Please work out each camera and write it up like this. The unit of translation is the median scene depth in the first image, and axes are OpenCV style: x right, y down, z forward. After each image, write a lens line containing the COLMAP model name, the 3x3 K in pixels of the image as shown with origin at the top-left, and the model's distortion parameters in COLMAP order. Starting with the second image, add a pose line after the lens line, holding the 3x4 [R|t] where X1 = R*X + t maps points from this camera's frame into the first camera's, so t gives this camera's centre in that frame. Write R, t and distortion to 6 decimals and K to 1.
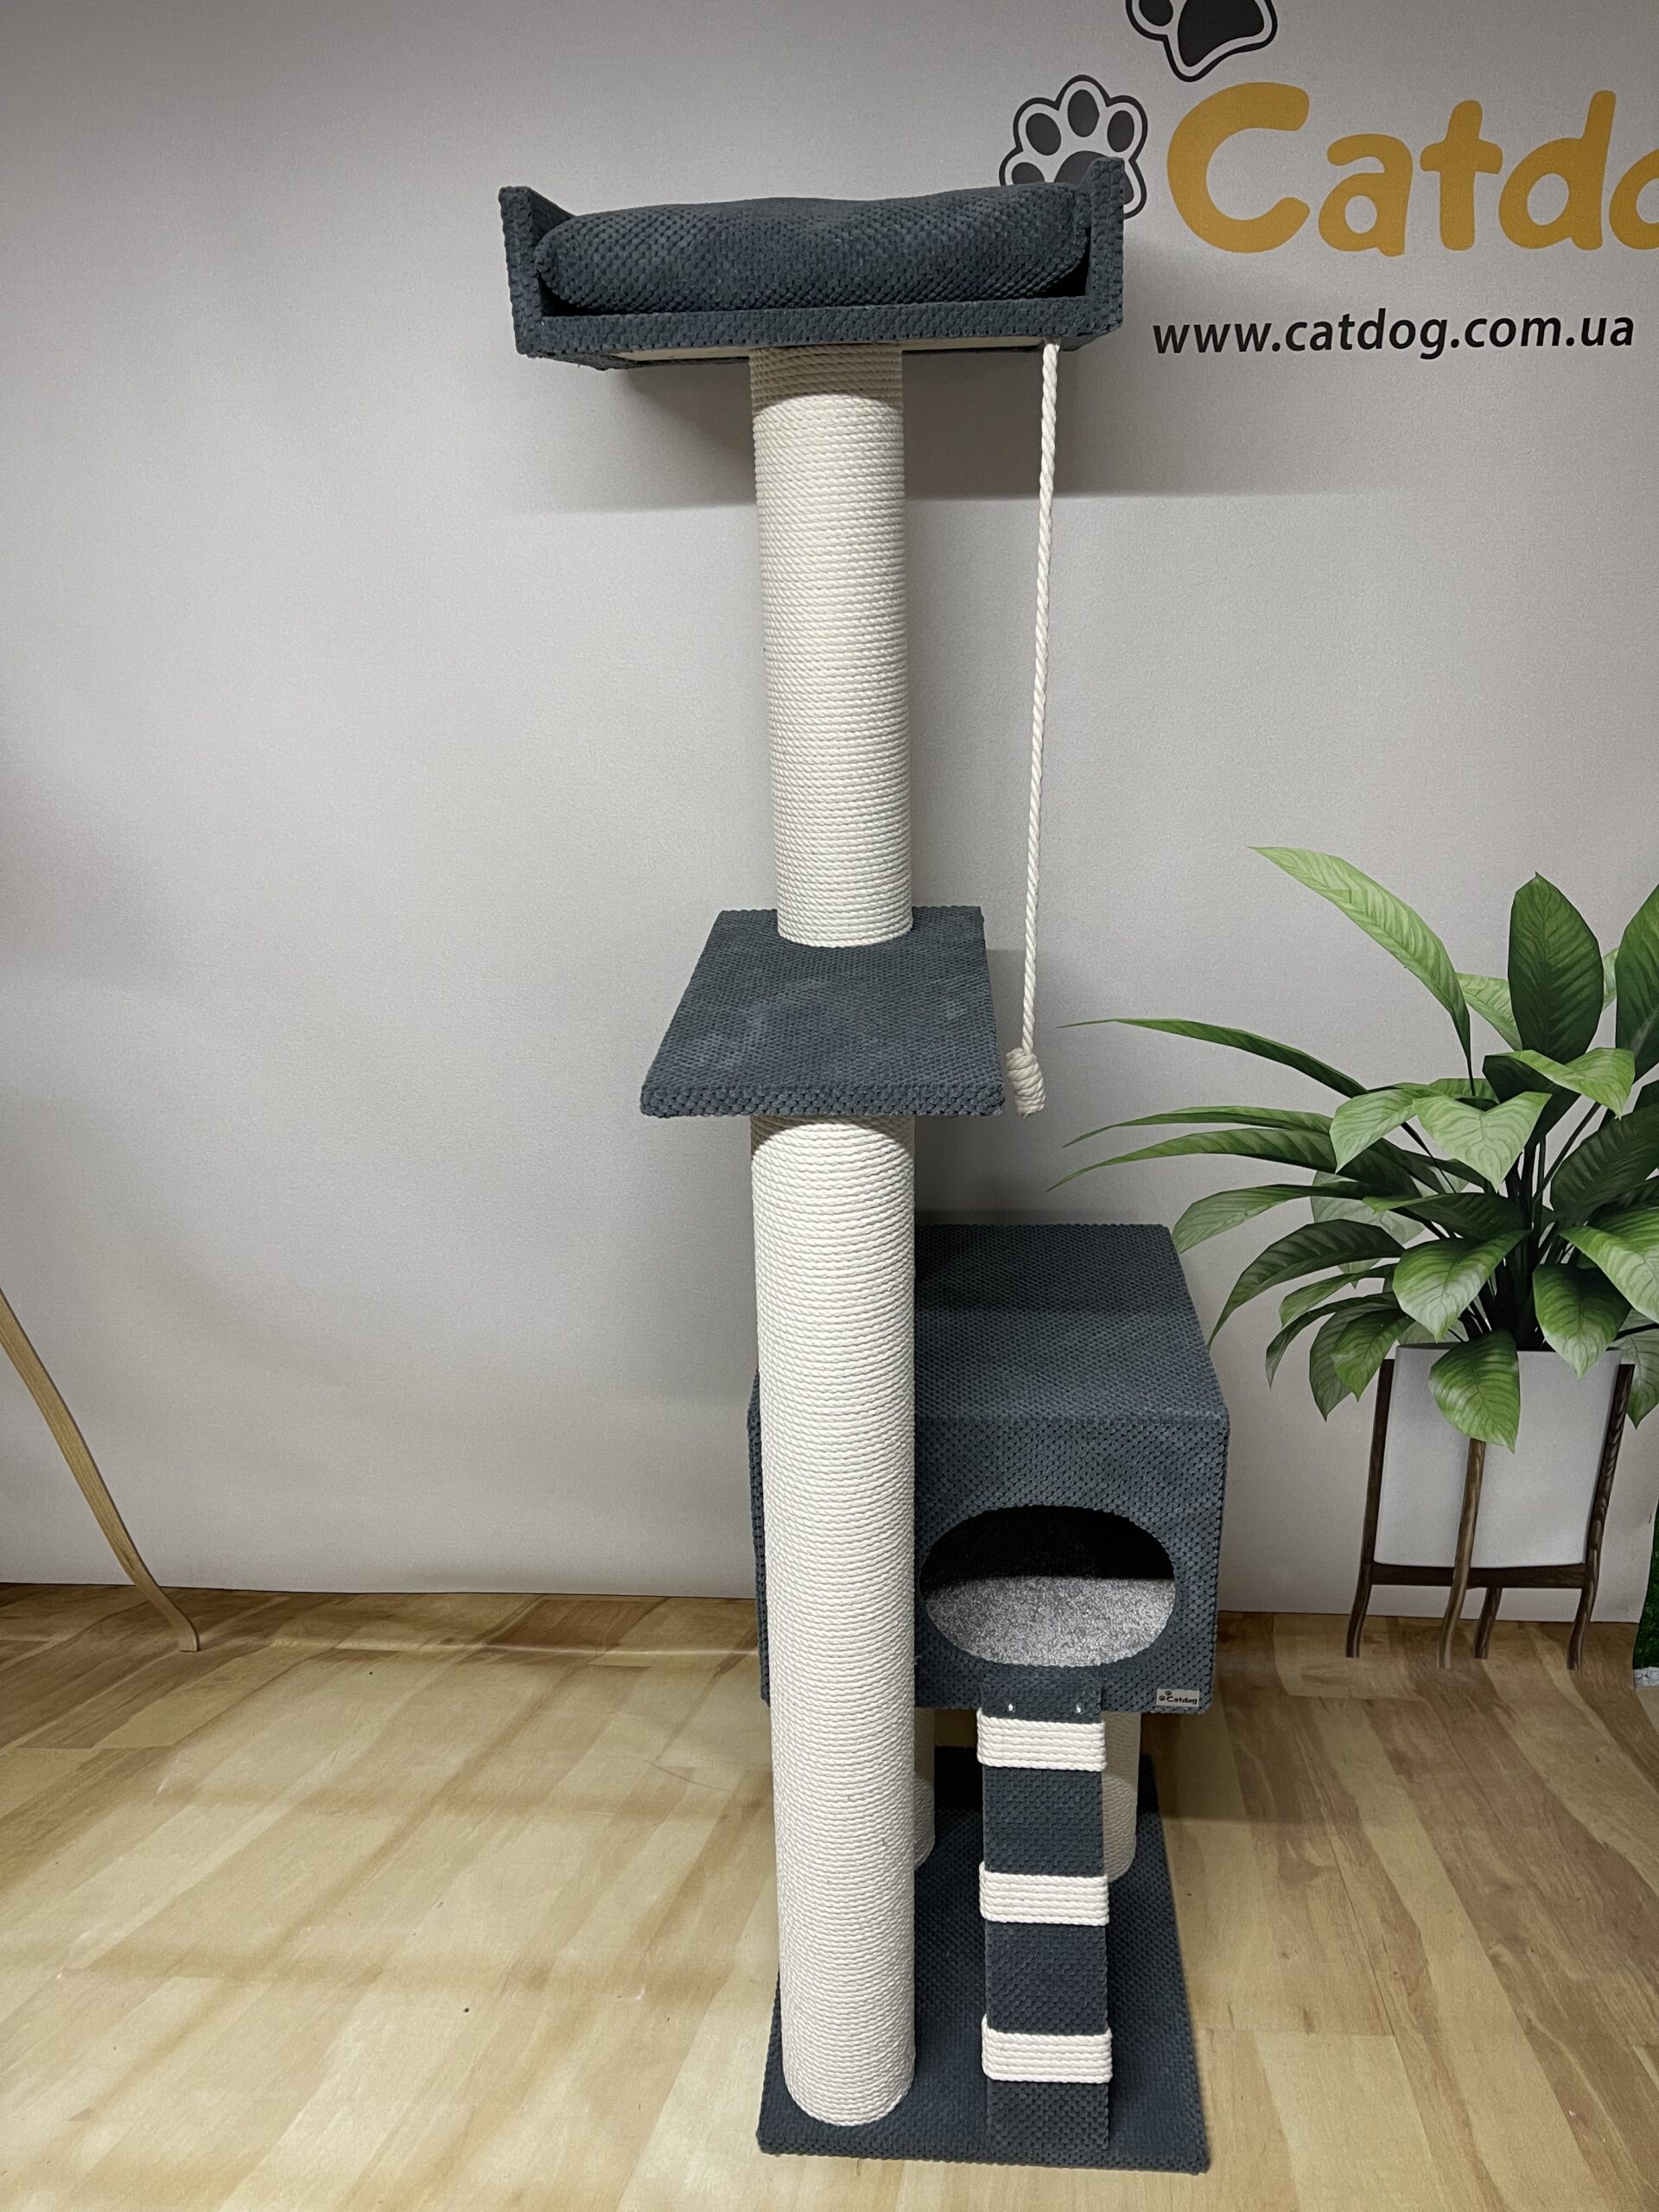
lens RADIAL K [[1696.7, 0, 854.6], [0, 1696.7, 1122.7], [0, 0, 1]] dist [0.051242, -0.060077]
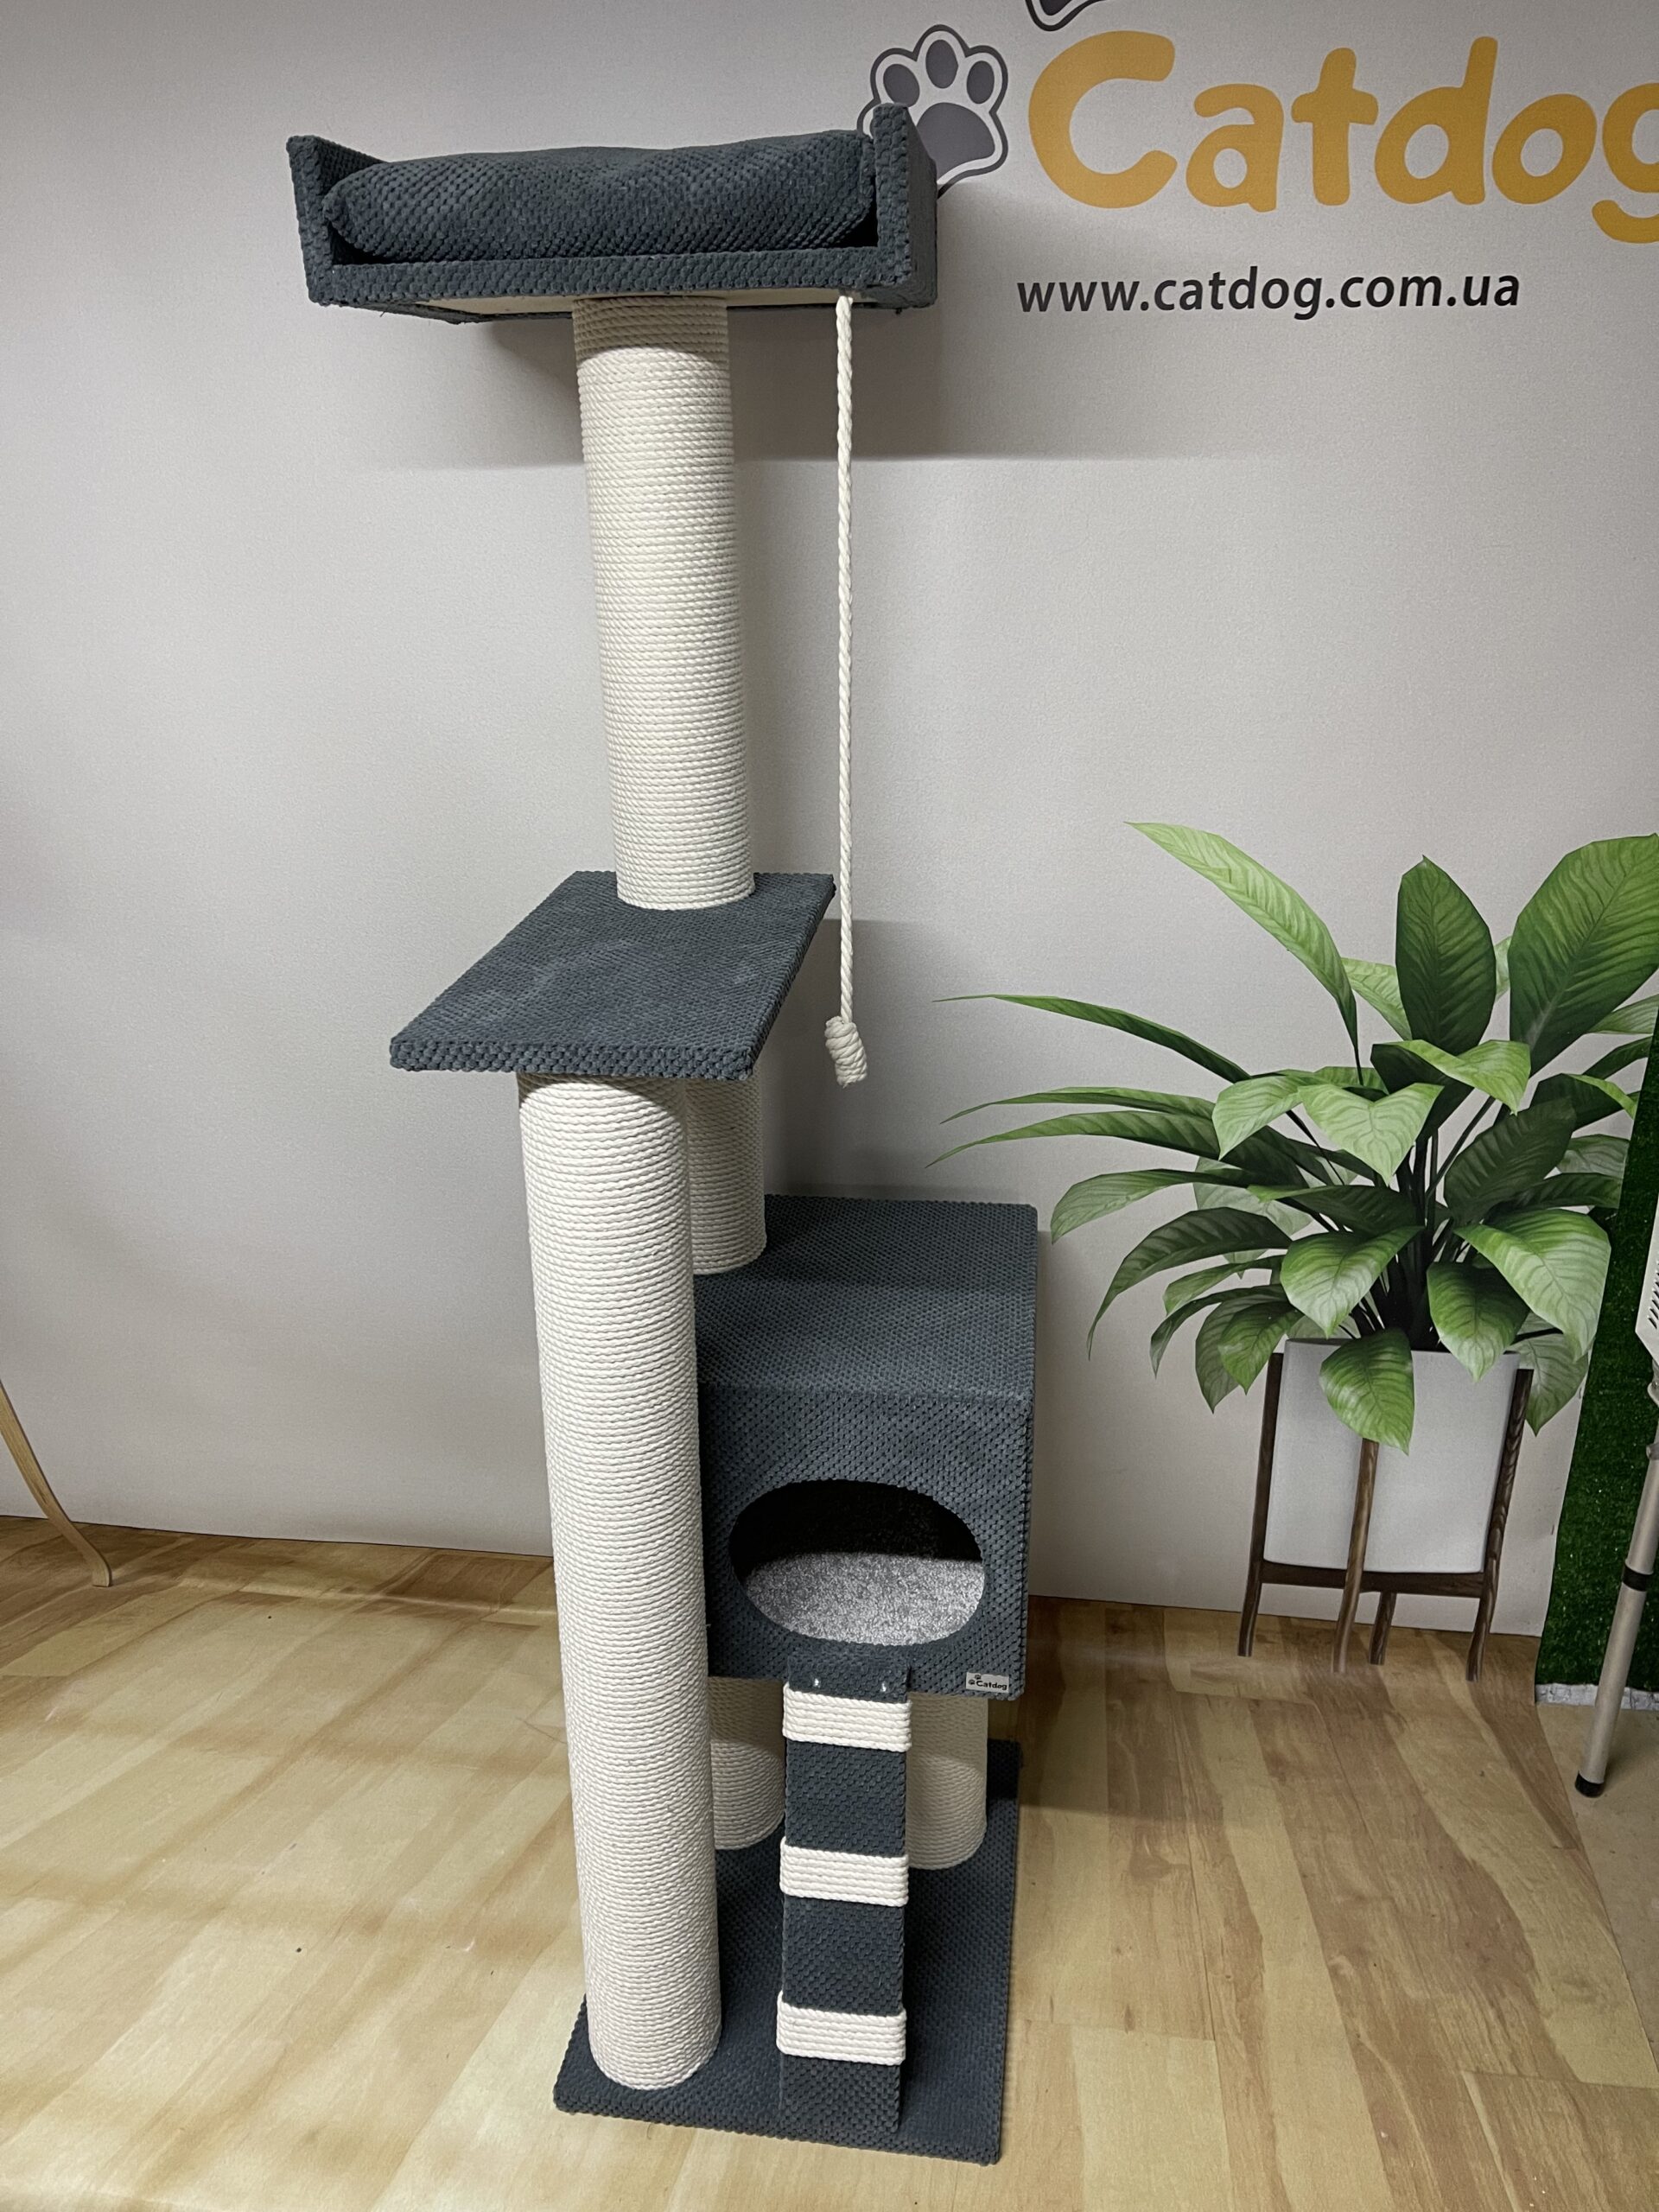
lens RADIAL K [[1696.7, 0, 838.7], [0, 1696.7, 1118.8], [0, 0, 1]] dist [0.051242, -0.060077]
pose [[0.997071, 0.036452, -0.067229, 0.131415], [-0.035811, 0.999301, 0.010721, 0.003521], [0.067573, -0.008282, 0.997680, 0.012169]]
